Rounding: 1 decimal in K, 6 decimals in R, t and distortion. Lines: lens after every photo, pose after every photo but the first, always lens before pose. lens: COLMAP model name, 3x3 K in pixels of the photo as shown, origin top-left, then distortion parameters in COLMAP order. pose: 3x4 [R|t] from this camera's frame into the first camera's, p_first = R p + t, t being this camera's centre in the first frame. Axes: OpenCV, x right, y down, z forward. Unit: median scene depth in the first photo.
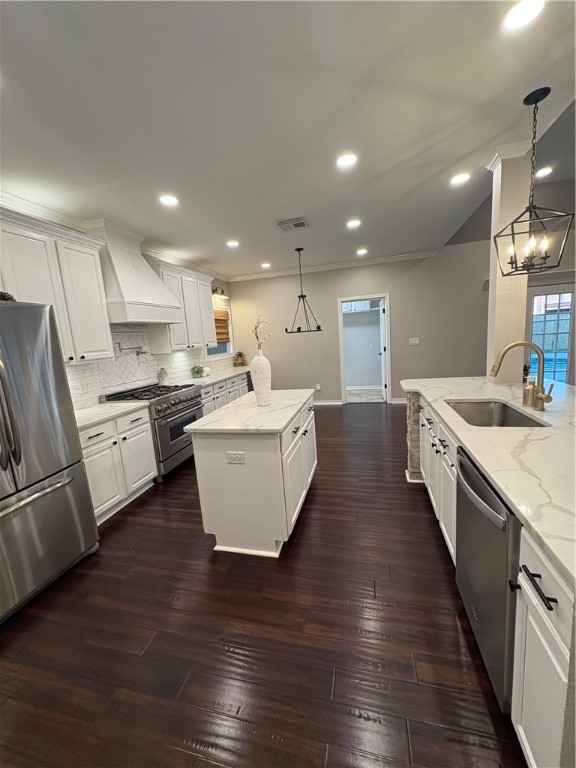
lens RADIAL K [[305.3, 0, 287.9], [0, 305.3, 383.9], [0, 0, 1]] dist [0.001622, 0.000097]
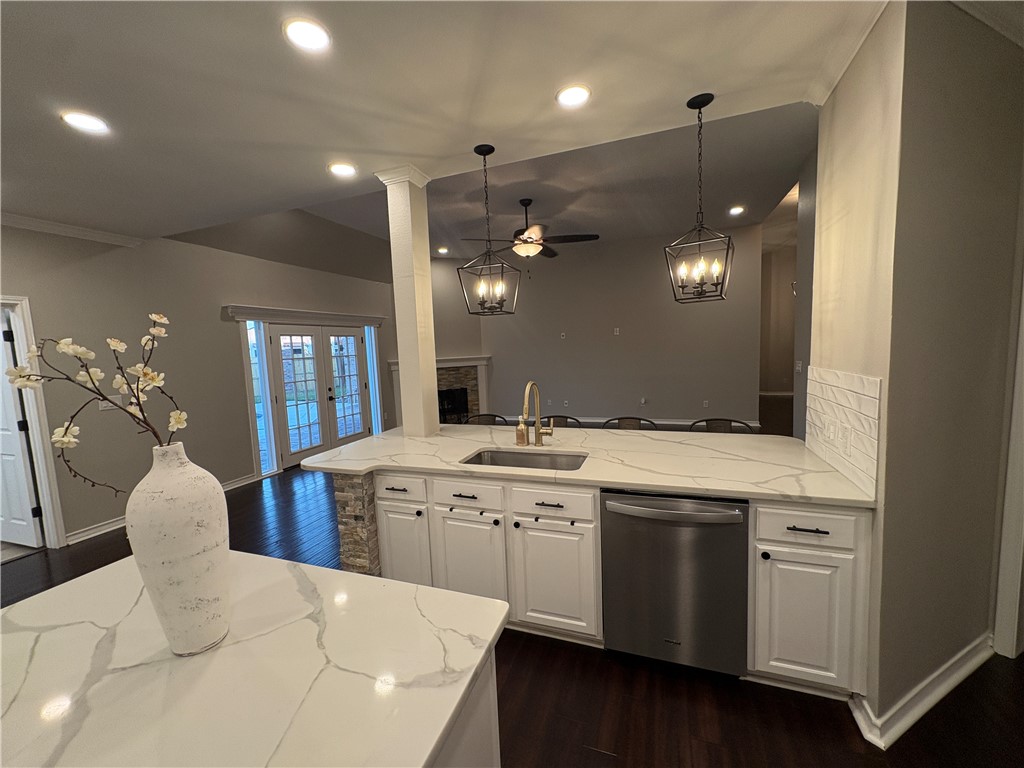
lens RADIAL K [[407.1, 0, 511.9], [0, 407.1, 385.7], [0, 0, 1]] dist [0.001622, 0.000097]
pose [[0.094659, -0.029616, 0.995069, -0.561063], [0.192339, 0.981268, 0.010909, -0.146589], [-0.976752, 0.190358, 0.098582, 0.896721]]
